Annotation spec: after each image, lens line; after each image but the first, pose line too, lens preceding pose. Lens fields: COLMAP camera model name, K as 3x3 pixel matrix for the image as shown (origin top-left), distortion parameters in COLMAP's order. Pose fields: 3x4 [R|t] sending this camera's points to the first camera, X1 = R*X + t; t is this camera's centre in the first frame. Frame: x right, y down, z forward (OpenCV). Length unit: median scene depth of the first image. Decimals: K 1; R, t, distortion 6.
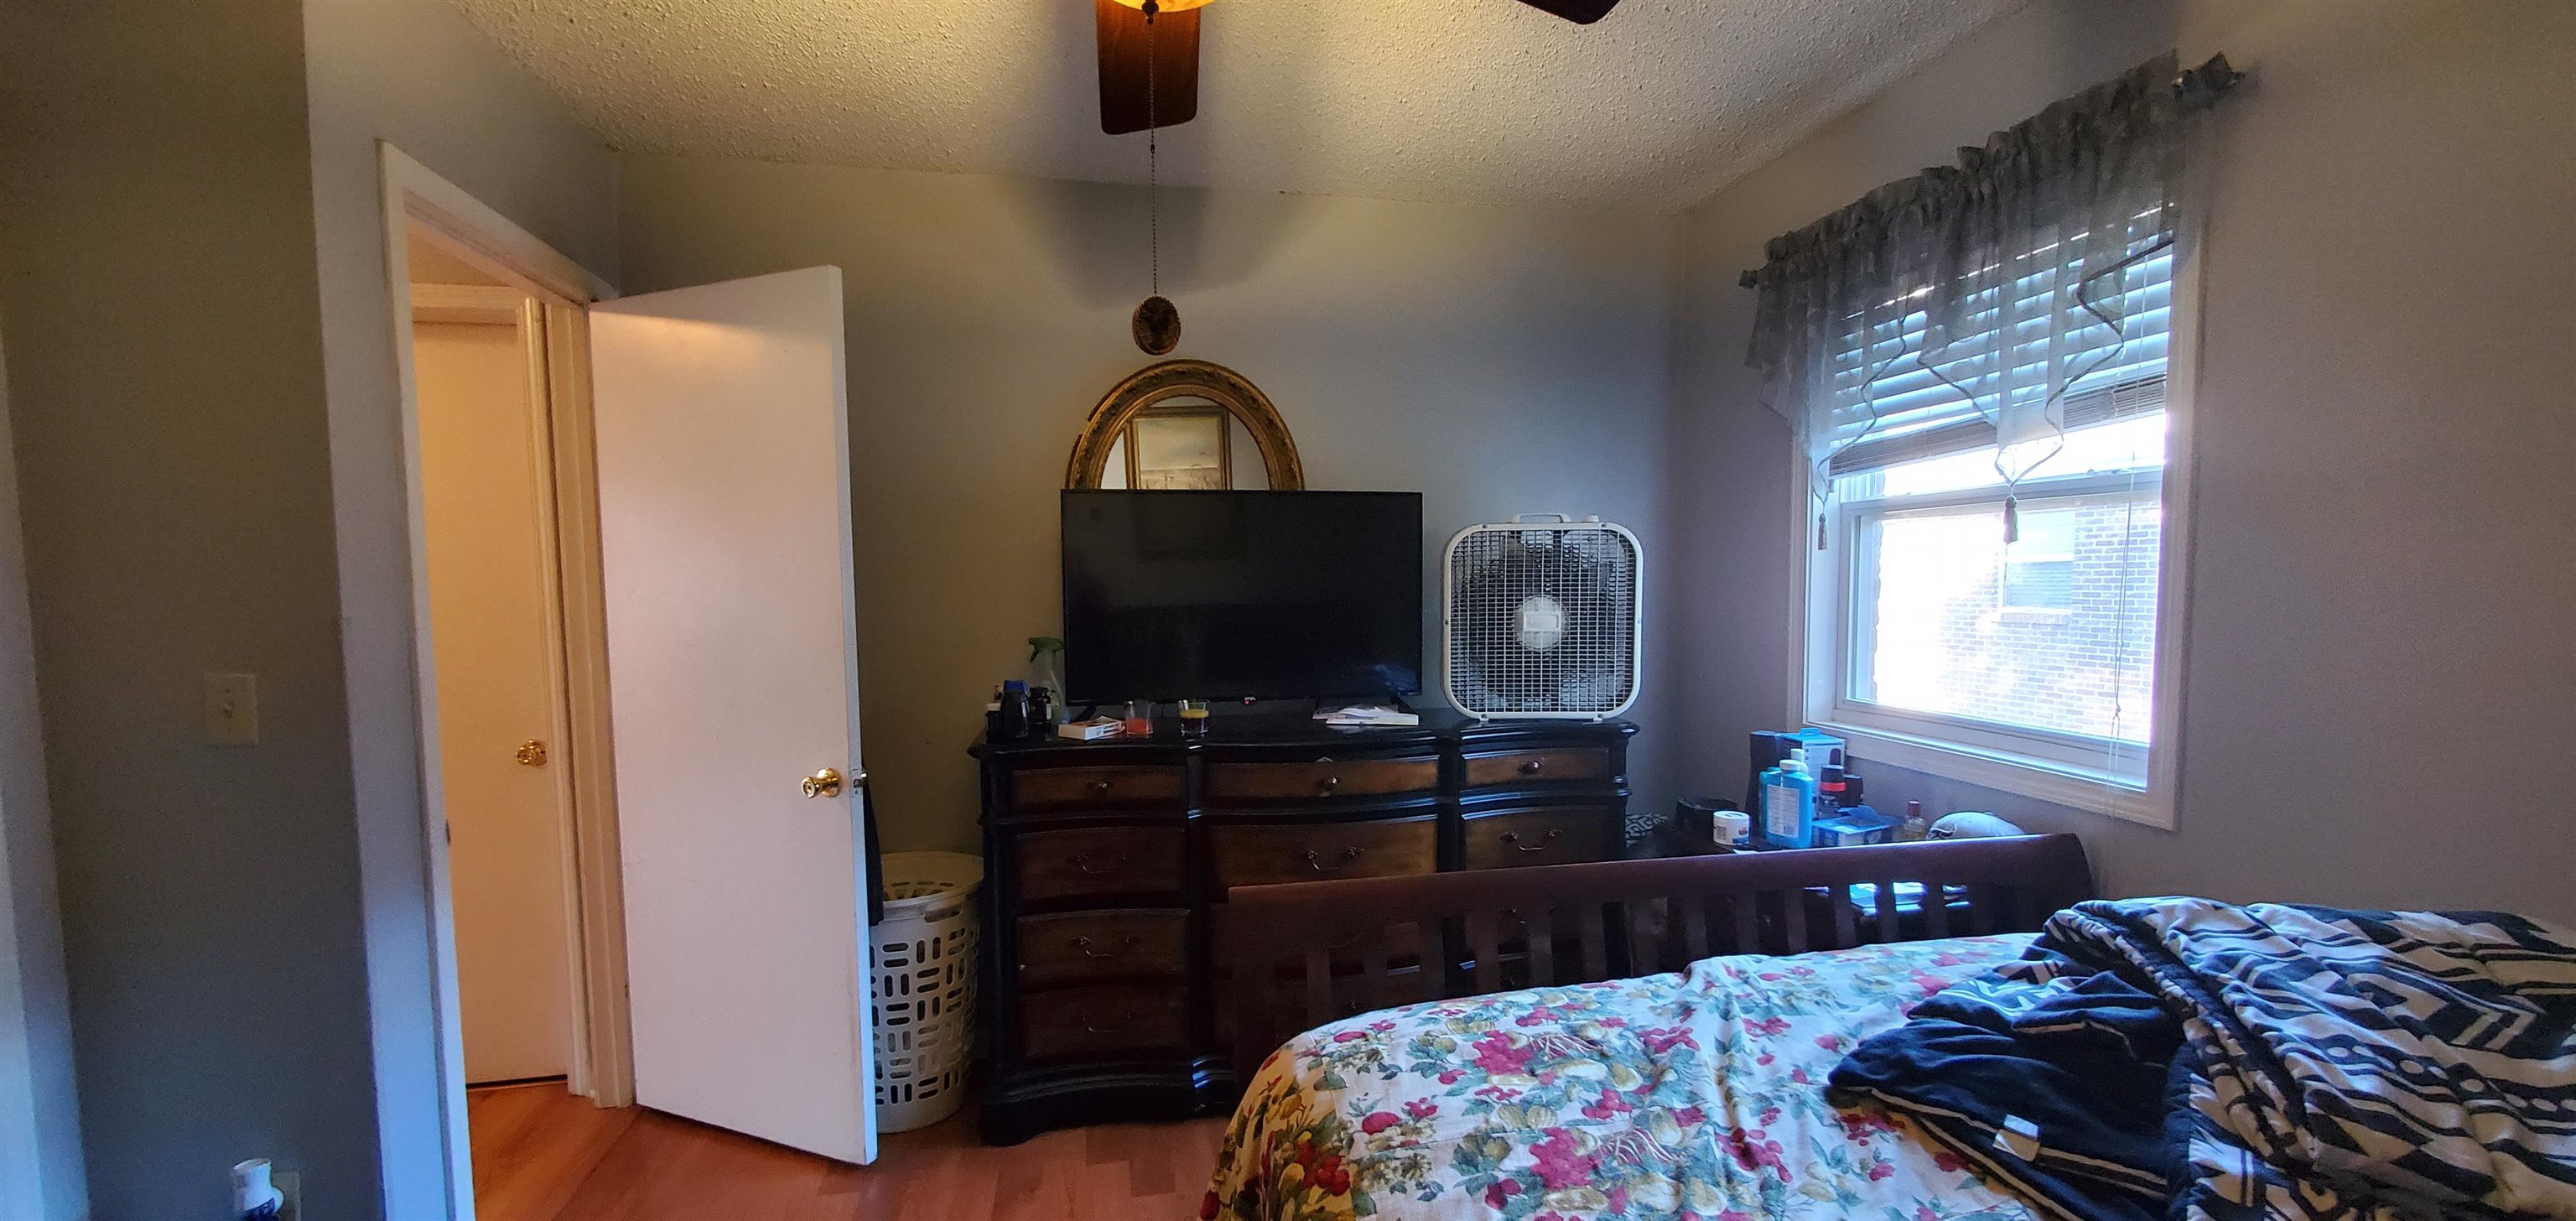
lens RADIAL K [[1029.4, 0, 1288.1], [0, 1029.4, 649.0], [0, 0, 1]] dist [-0.001520, -0.000205]
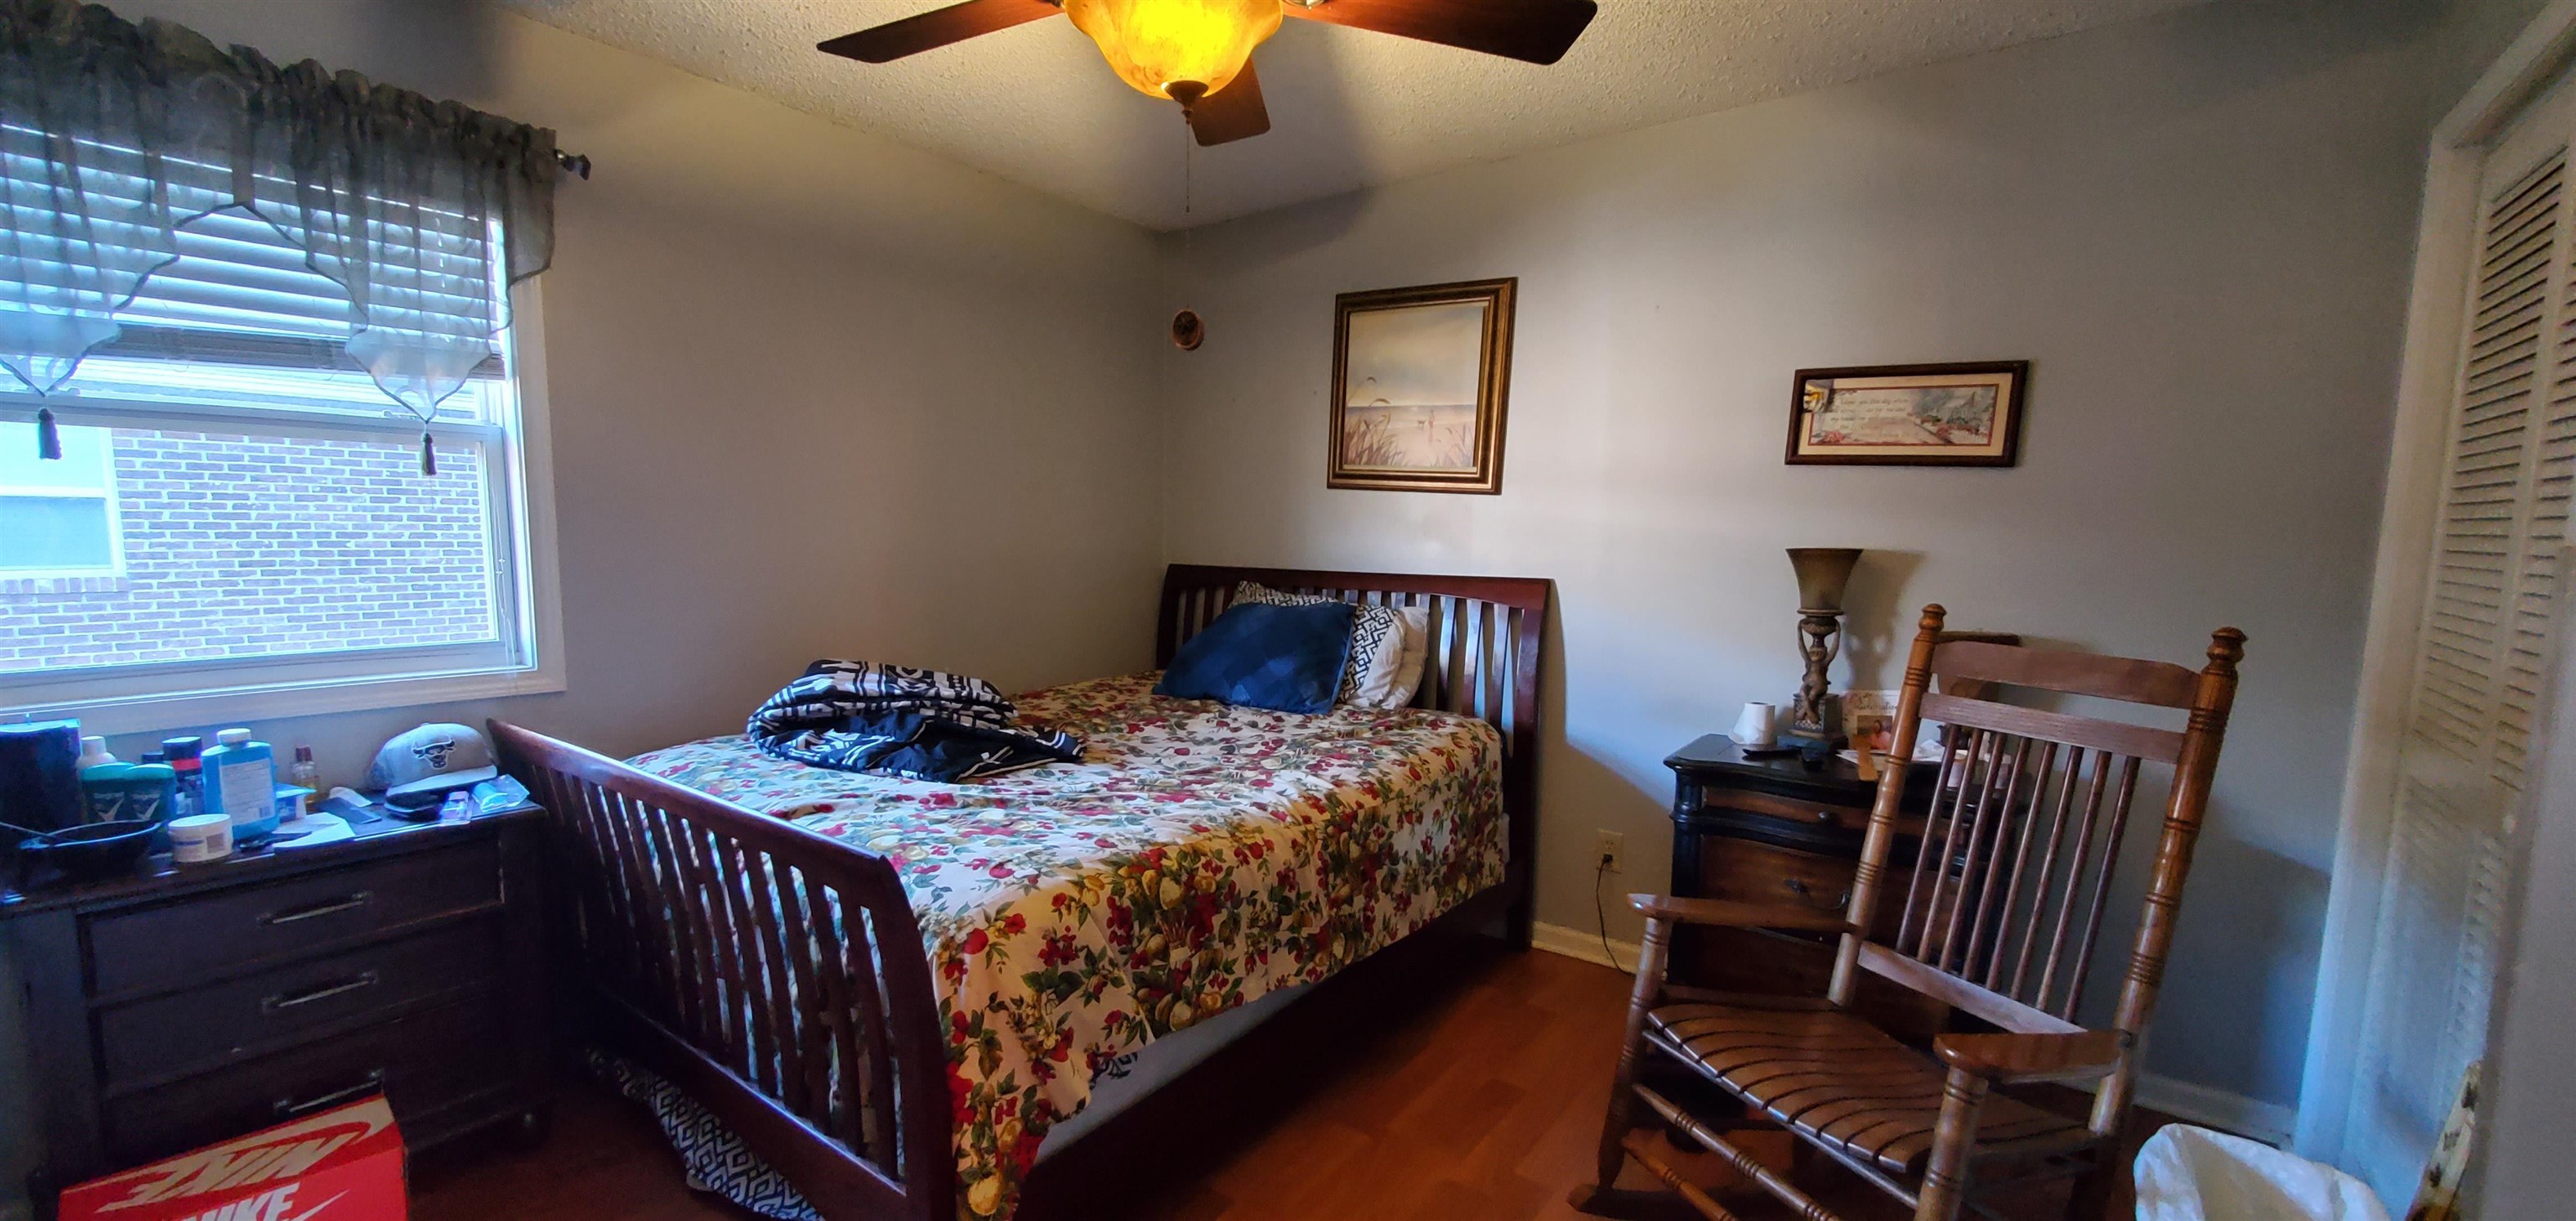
lens RADIAL K [[1029.4, 0, 1288.1], [0, 1029.4, 649.0], [0, 0, 1]] dist [-0.001520, -0.000205]
pose [[-0.684929, -0.083384, 0.723823, -1.102307], [0.040070, 0.987616, 0.151690, -0.070706], [-0.727507, 0.132901, -0.673105, 1.607923]]
